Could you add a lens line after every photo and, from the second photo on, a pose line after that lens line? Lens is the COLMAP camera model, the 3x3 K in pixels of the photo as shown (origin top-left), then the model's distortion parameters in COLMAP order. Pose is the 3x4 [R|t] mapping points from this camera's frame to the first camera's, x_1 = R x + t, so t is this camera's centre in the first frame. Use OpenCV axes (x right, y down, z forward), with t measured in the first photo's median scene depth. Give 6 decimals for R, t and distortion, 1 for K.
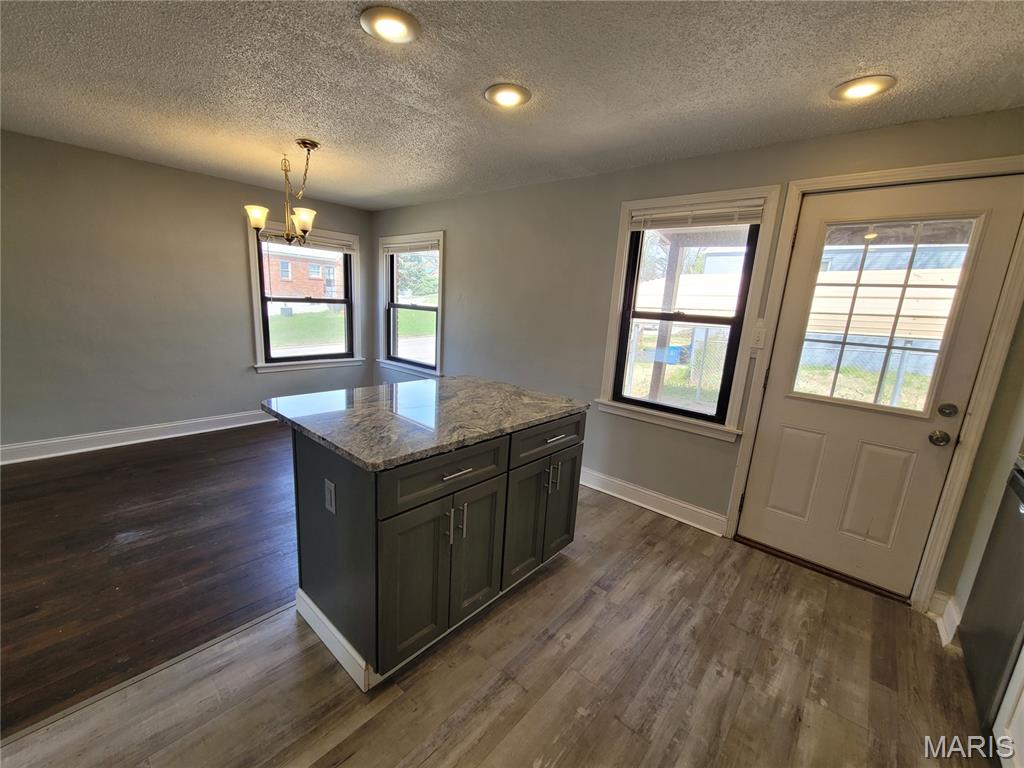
lens RADIAL K [[415.7, 0, 506.2], [0, 415.7, 390.4], [0, 0, 1]] dist [-0.000107, -0.000485]
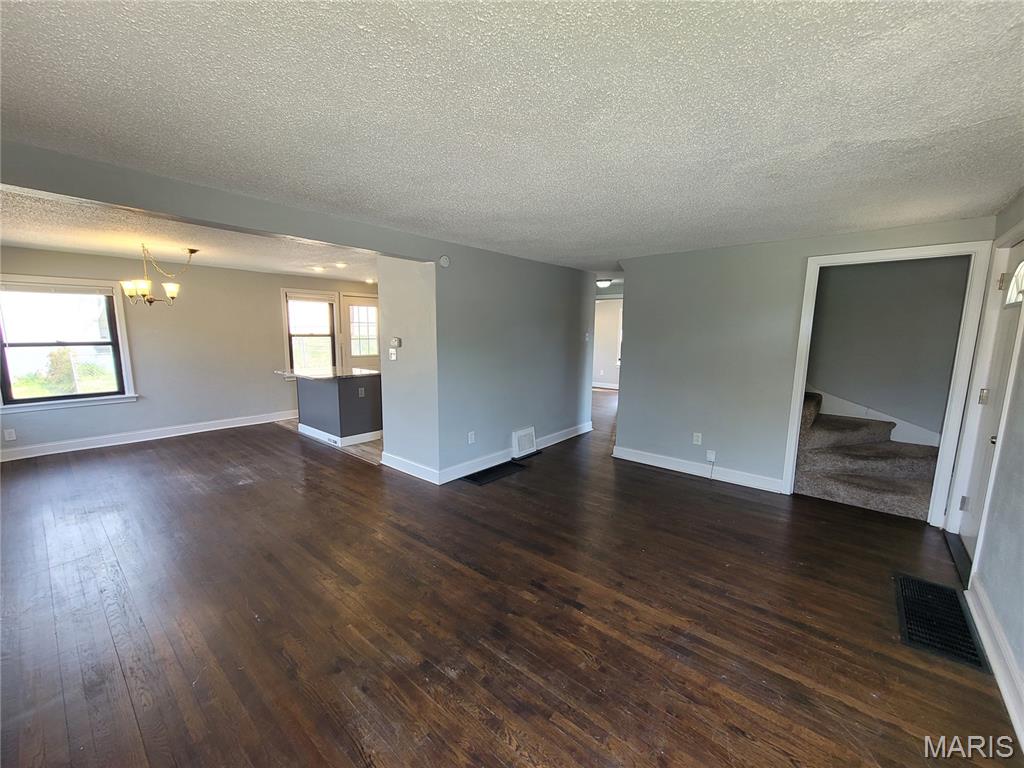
lens RADIAL K [[415.7, 0, 506.2], [0, 415.7, 390.4], [0, 0, 1]] dist [-0.000107, -0.000485]
pose [[-0.018014, -0.202764, 0.979062, -3.256654], [0.193440, 0.960012, 0.202378, -0.201475], [-0.980947, 0.193036, 0.021929, -0.244148]]
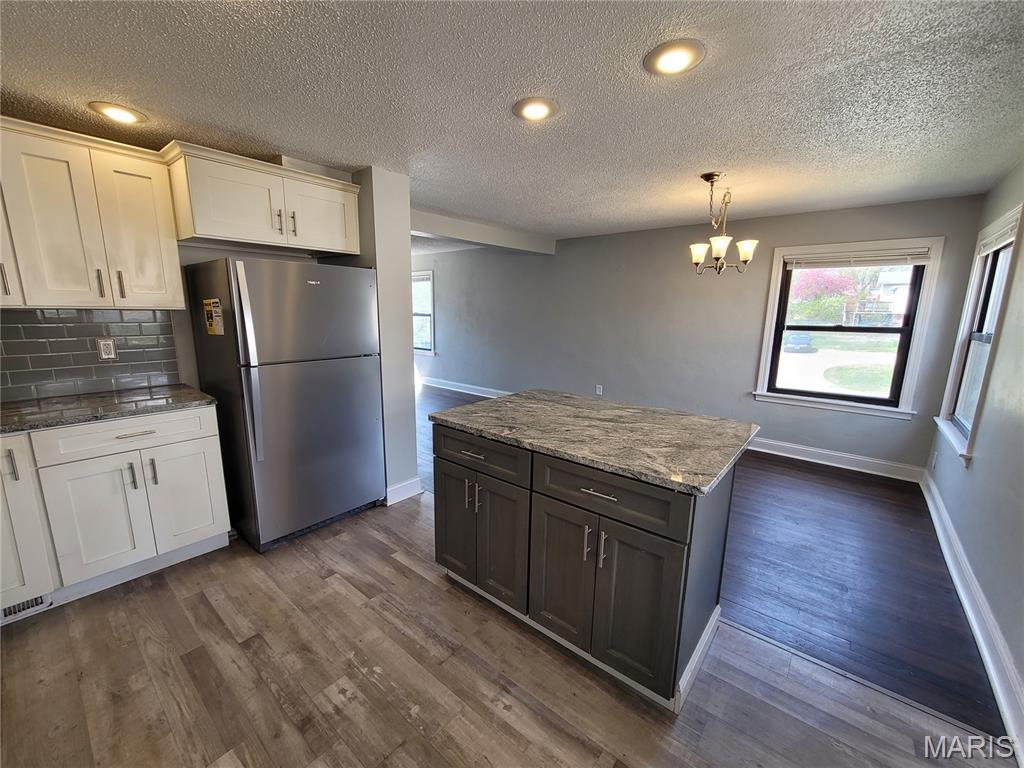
lens RADIAL K [[415.7, 0, 506.2], [0, 415.7, 390.4], [0, 0, 1]] dist [-0.000107, -0.000485]
pose [[0.031111, 0.135621, -0.990272, 0.880978], [-0.221686, 0.967012, 0.125471, -0.130760], [0.974622, 0.215626, 0.060150, 0.796396]]
